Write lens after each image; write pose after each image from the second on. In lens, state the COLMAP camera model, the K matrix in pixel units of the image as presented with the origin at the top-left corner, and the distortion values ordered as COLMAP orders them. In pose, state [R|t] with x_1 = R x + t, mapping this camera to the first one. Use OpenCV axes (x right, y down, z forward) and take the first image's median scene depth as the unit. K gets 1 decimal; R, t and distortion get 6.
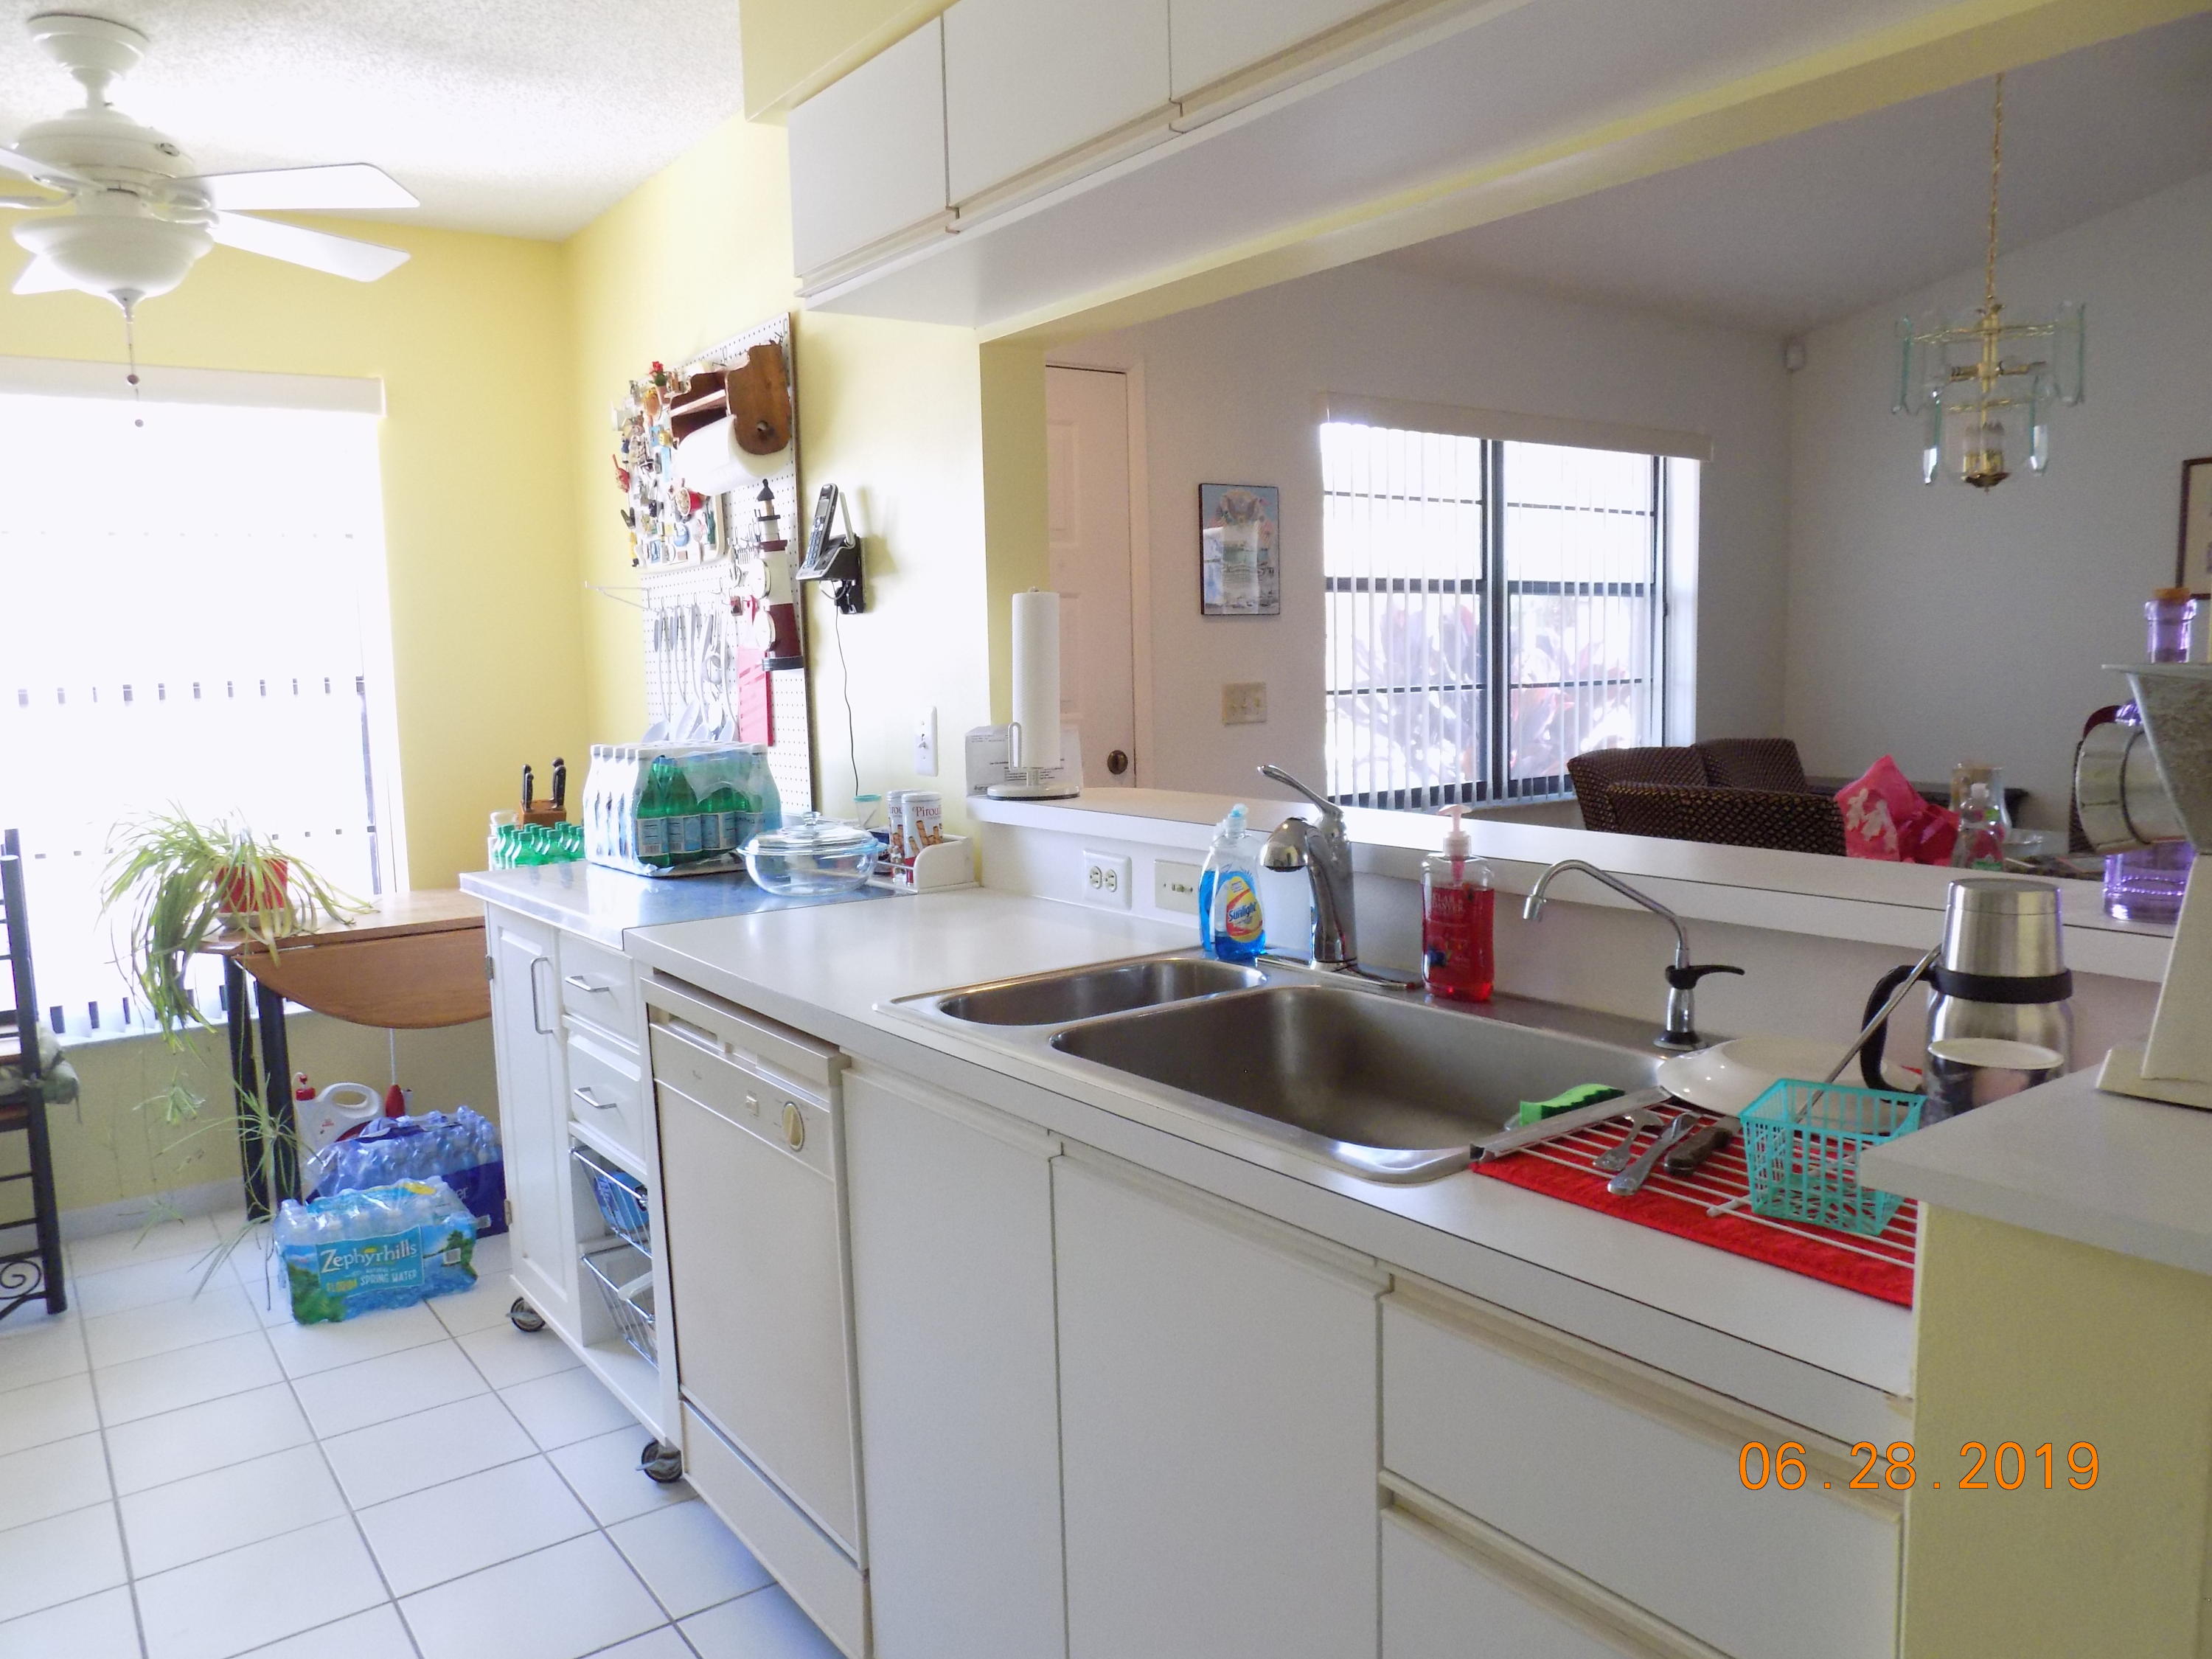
lens RADIAL K [[1591.8, 0, 1094.9], [0, 1591.8, 820.8], [0, 0, 1]] dist [-0.049770, 0.018250]
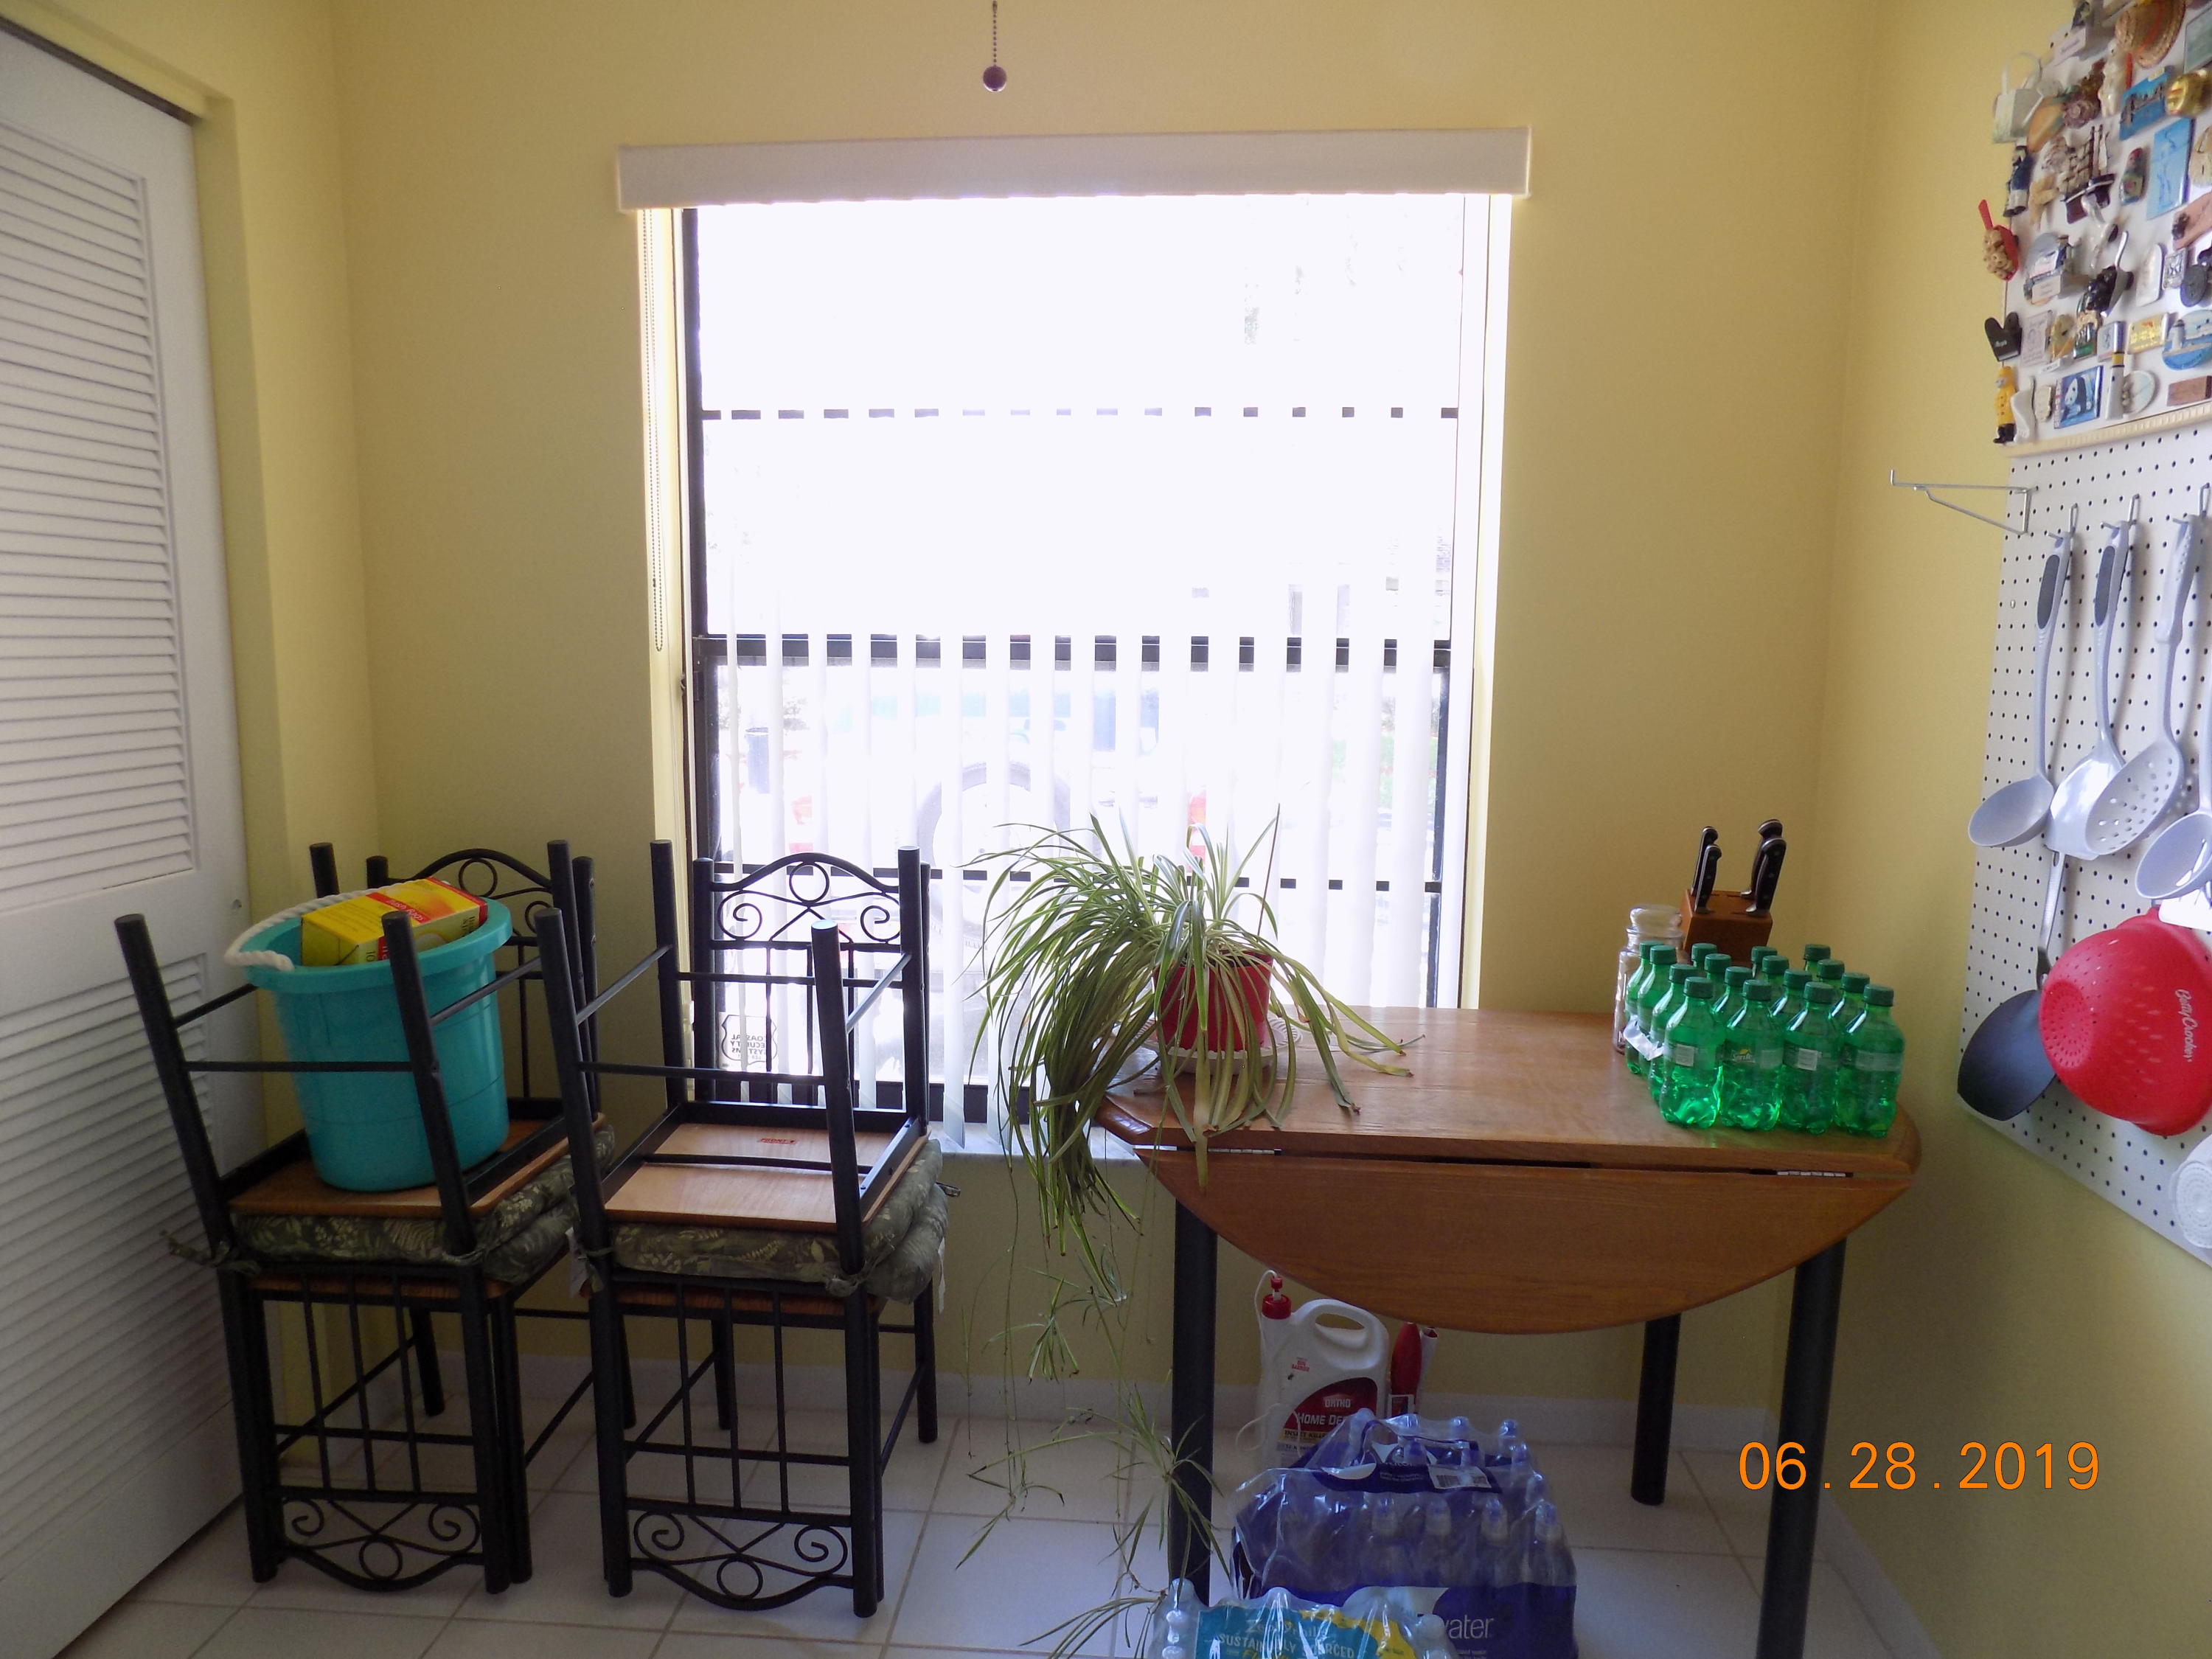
lens RADIAL K [[1472.2, 0, 1107.6], [0, 1472.2, 830.6], [0, 0, 1]] dist [-0.033061, 0.023520]
pose [[0.770163, 0.127160, -0.625043, -0.207523], [-0.096798, 0.991877, 0.082518, -0.055515], [0.630459, -0.003050, 0.776217, 0.491582]]
